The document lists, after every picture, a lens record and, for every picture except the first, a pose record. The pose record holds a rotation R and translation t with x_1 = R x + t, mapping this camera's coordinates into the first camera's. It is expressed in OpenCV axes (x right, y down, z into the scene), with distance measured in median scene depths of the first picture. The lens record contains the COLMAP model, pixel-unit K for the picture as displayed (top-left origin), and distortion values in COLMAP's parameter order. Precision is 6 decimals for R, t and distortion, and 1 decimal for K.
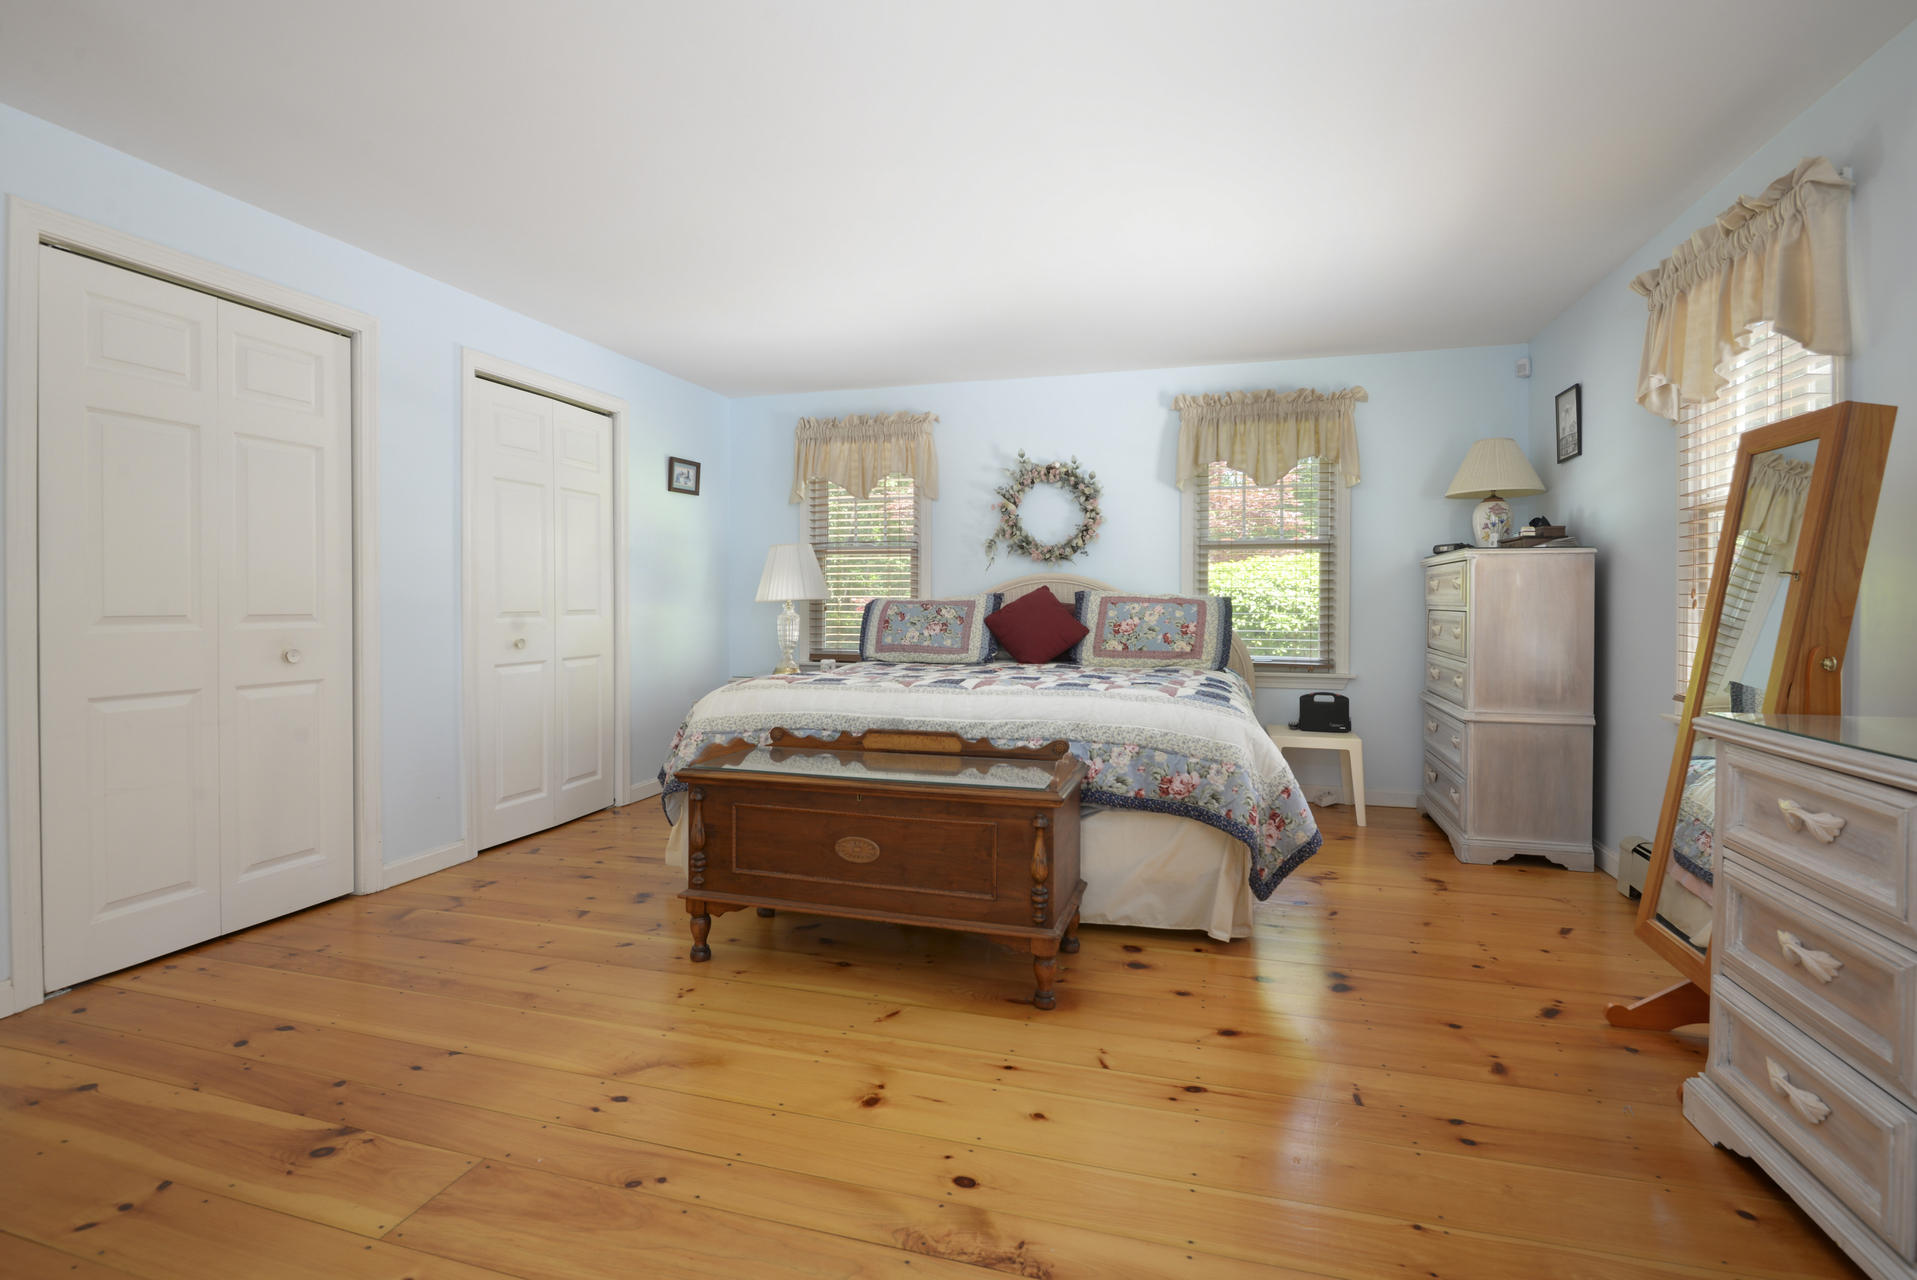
lens RADIAL K [[921.2, 0, 952.1], [0, 921.2, 601.4], [0, 0, 1]] dist [-0.001576, -0.000663]
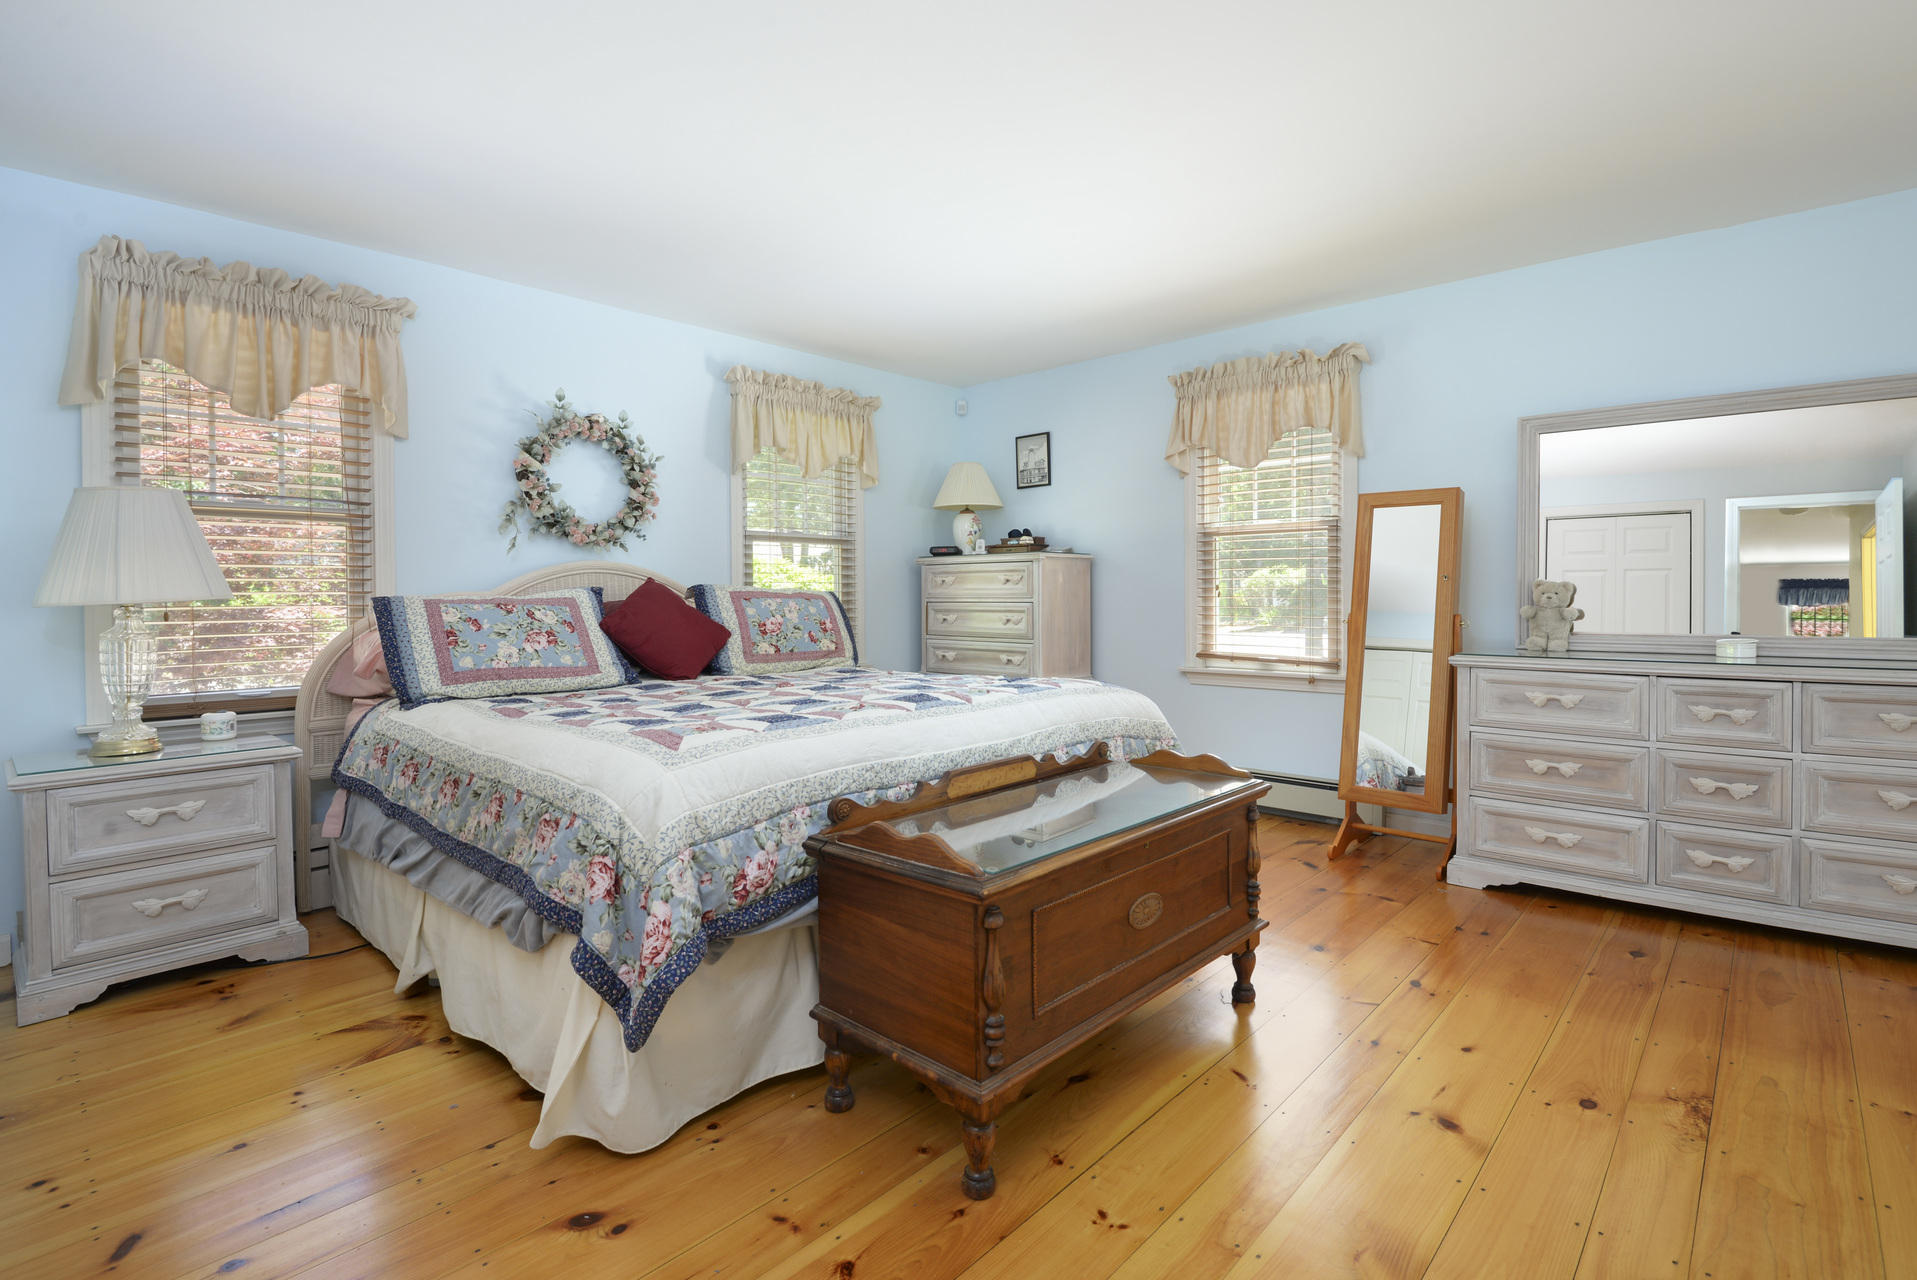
lens RADIAL K [[921.2, 0, 952.1], [0, 921.2, 601.4], [0, 0, 1]] dist [-0.001576, -0.000663]
pose [[0.433624, -0.013162, 0.900998, -0.488428], [0.008092, 0.999910, 0.010713, -0.003494], [-0.901058, 0.002645, 0.433691, 0.441045]]
